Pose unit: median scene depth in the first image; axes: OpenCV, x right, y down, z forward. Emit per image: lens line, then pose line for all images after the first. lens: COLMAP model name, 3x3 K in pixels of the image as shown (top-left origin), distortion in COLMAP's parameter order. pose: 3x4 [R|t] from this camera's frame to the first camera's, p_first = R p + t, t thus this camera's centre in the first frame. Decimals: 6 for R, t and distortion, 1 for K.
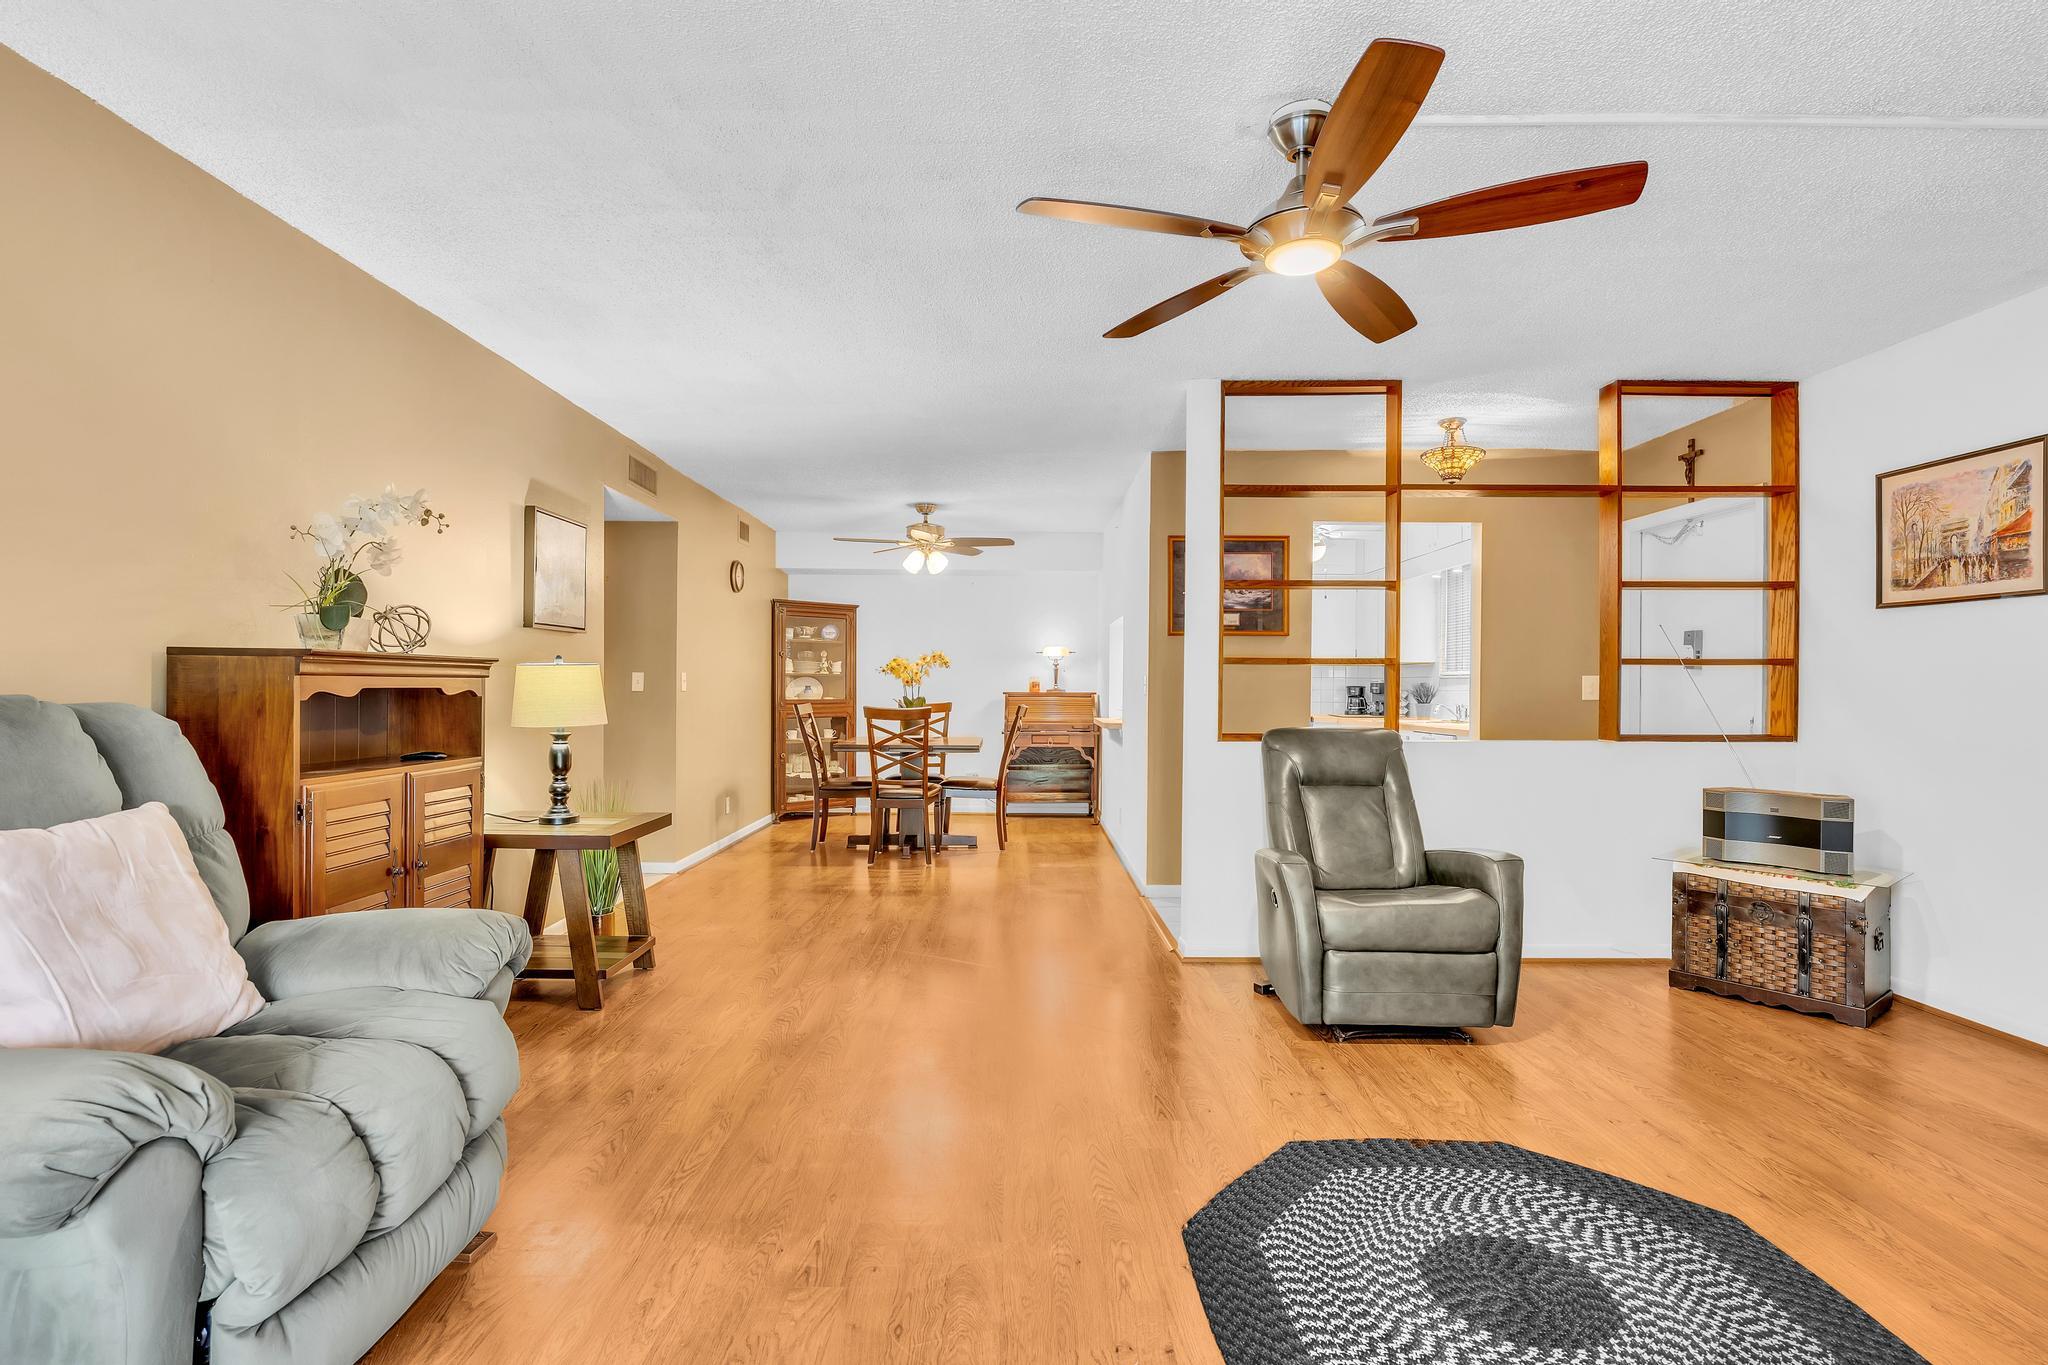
lens RADIAL K [[973.2, 0, 1018.8], [0, 973.2, 685.4], [0, 0, 1]] dist [-0.000933, 0.000325]
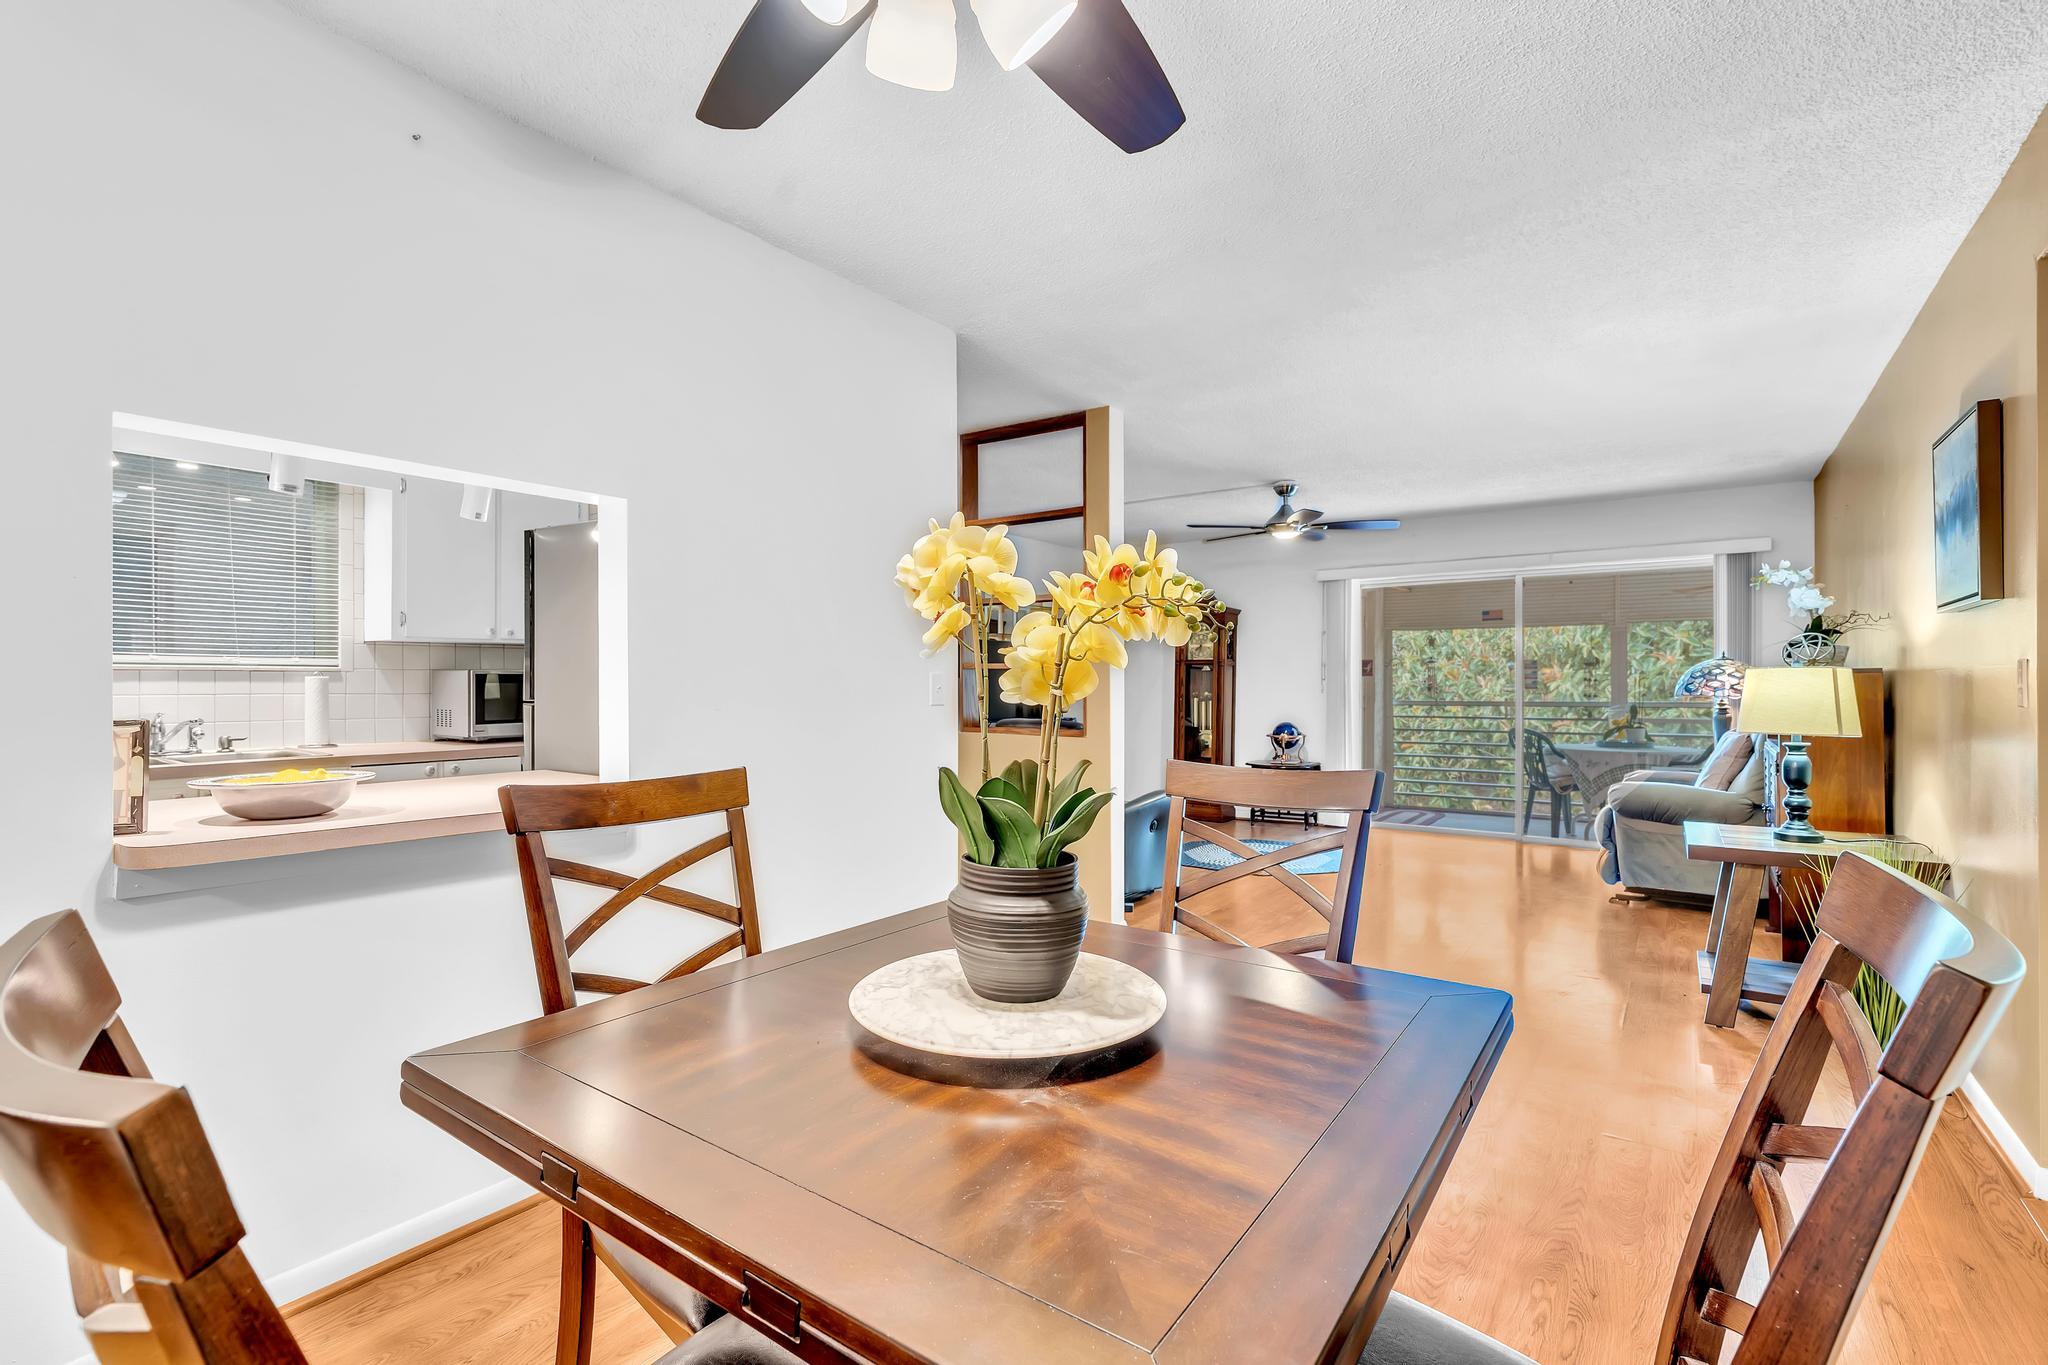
lens RADIAL K [[922.9, 0, 1021.6], [0, 922.9, 684.1], [0, 0, 1]] dist [-0.001669, 0.001430]
pose [[-0.807860, -0.005674, 0.589347, -0.409360], [-0.003940, 0.999983, 0.004227, -0.009903], [-0.589362, 0.001092, -0.807869, 2.230399]]
